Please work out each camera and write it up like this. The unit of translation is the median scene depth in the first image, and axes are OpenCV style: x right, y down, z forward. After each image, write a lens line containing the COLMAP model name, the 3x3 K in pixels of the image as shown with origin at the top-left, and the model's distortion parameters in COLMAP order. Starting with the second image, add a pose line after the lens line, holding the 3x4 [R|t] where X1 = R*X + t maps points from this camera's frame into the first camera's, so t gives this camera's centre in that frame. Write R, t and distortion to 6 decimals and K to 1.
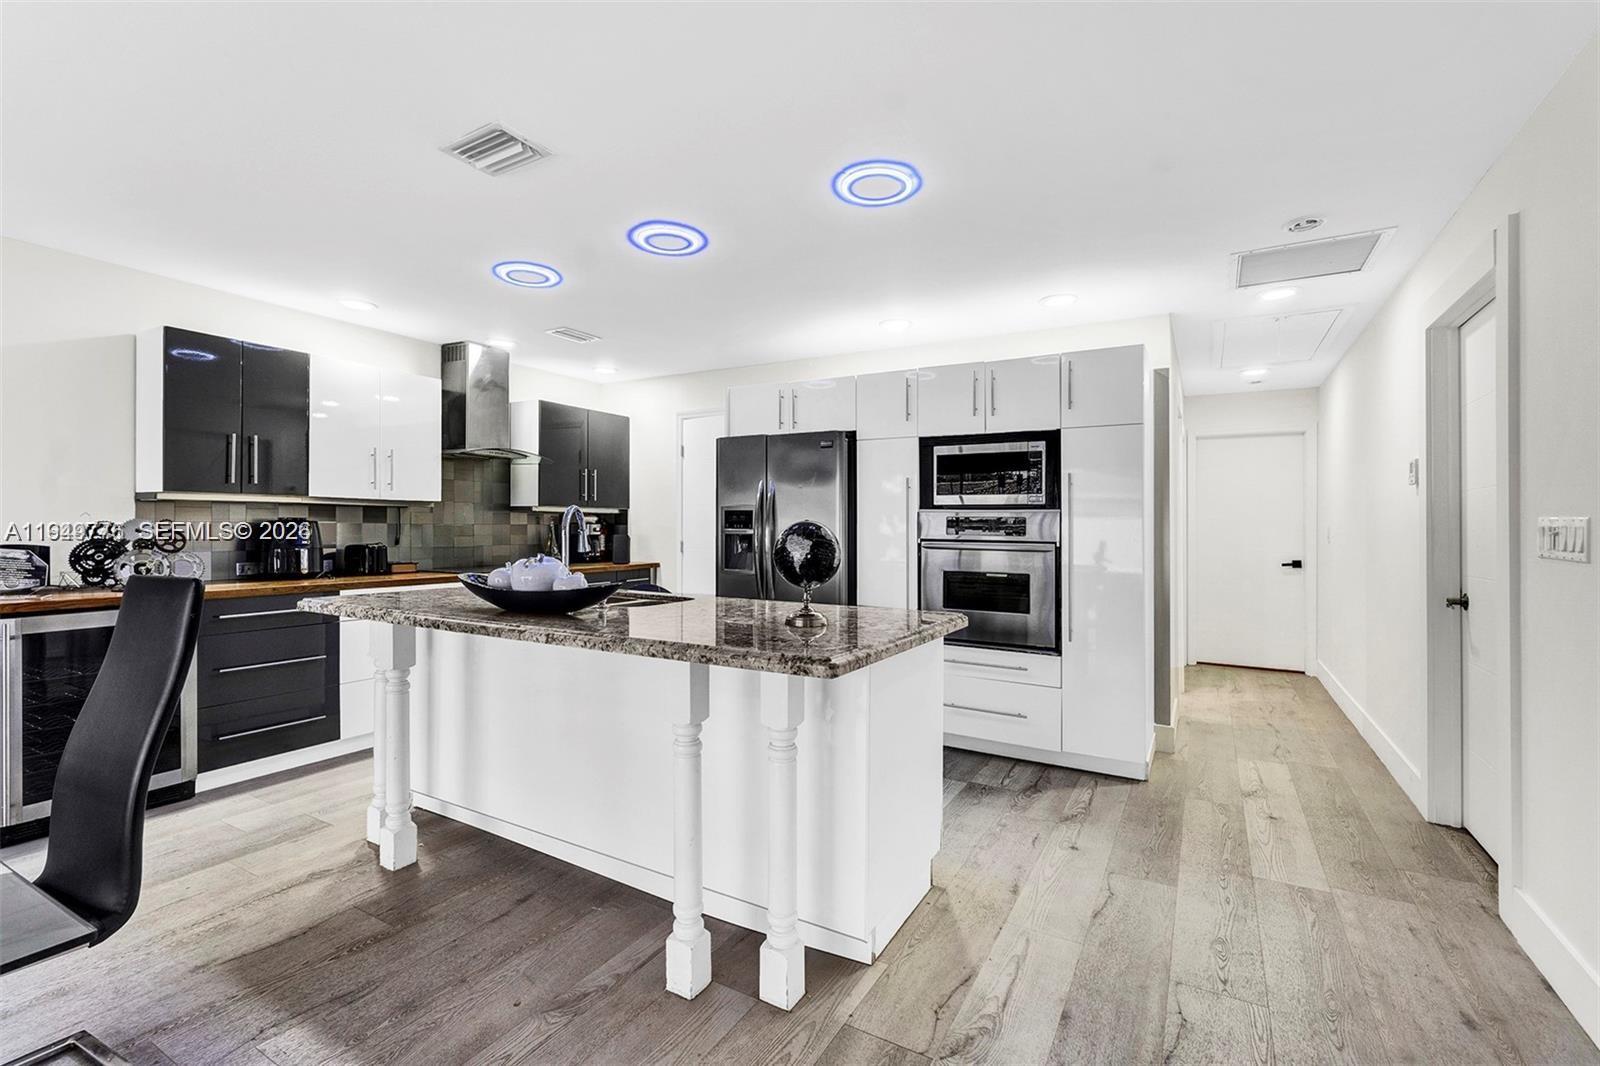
lens RADIAL K [[714.7, 0, 795.2], [0, 714.7, 523.9], [0, 0, 1]] dist [0.000426, -0.000114]
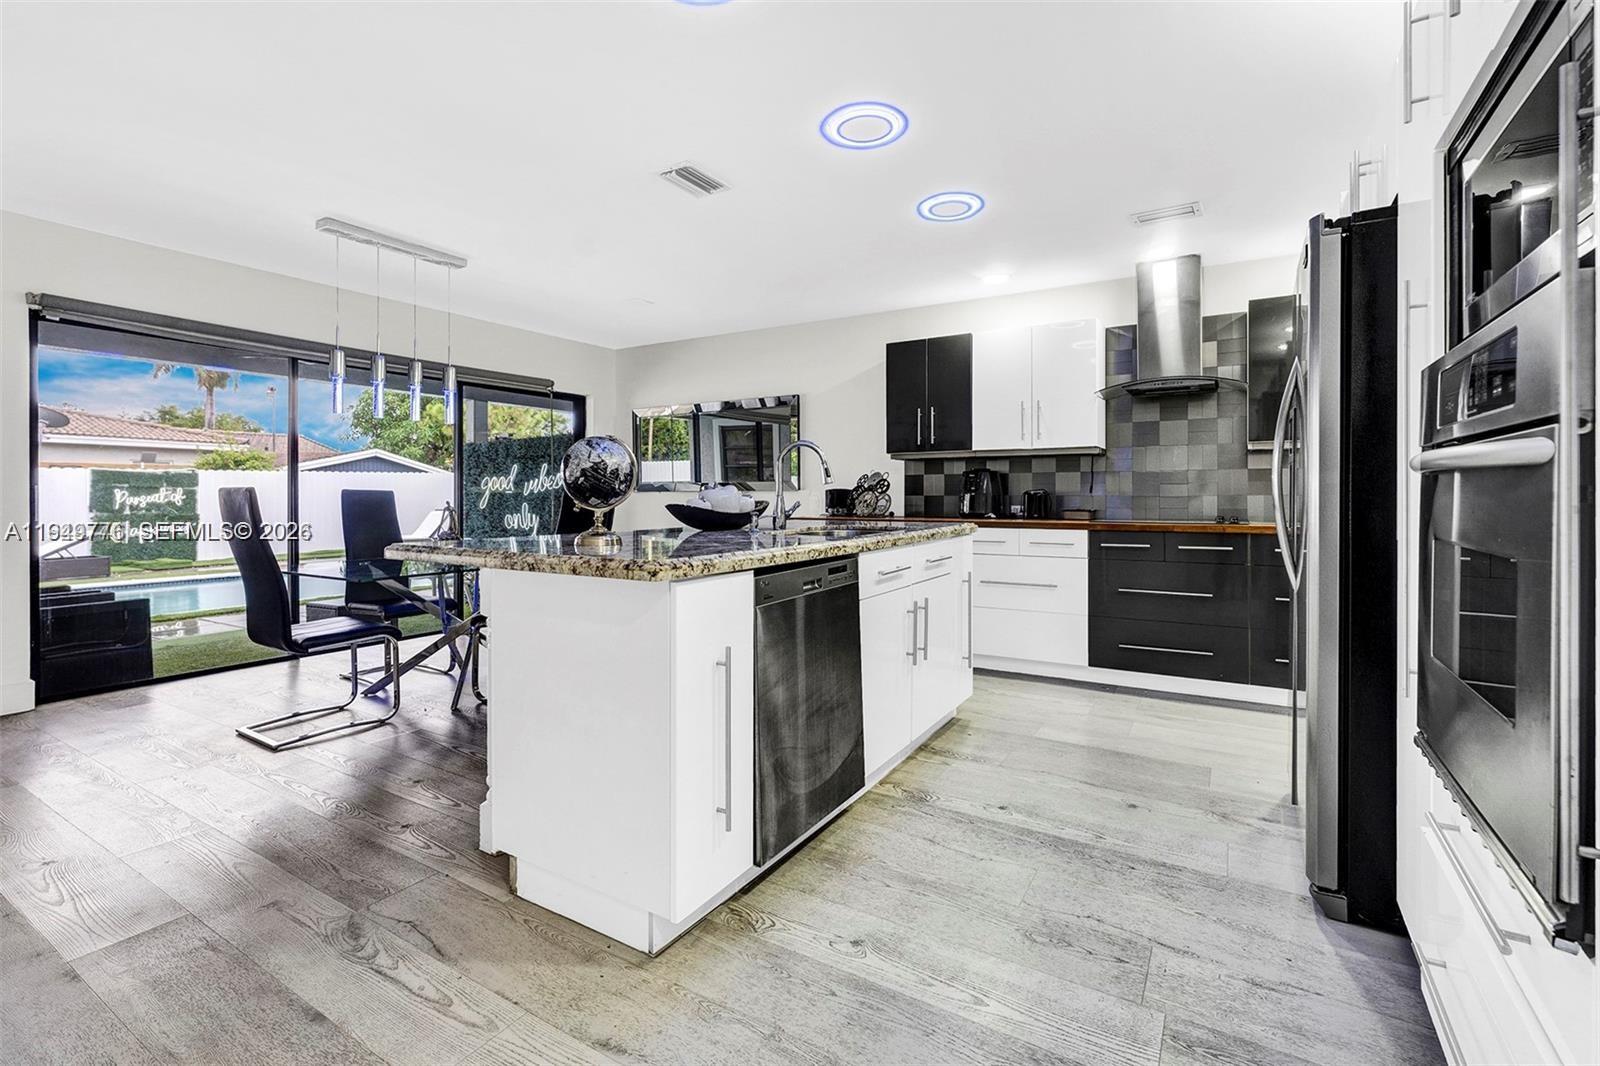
lens RADIAL K [[714.7, 0, 805.9], [0, 714.7, 498.0], [0, 0, 1]] dist [0.000426, -0.000114]
pose [[-0.015156, 0.001327, -0.999884, 0.934455], [0.003337, 0.999994, 0.001276, 0.069903], [0.999880, -0.003317, -0.015160, 1.234731]]
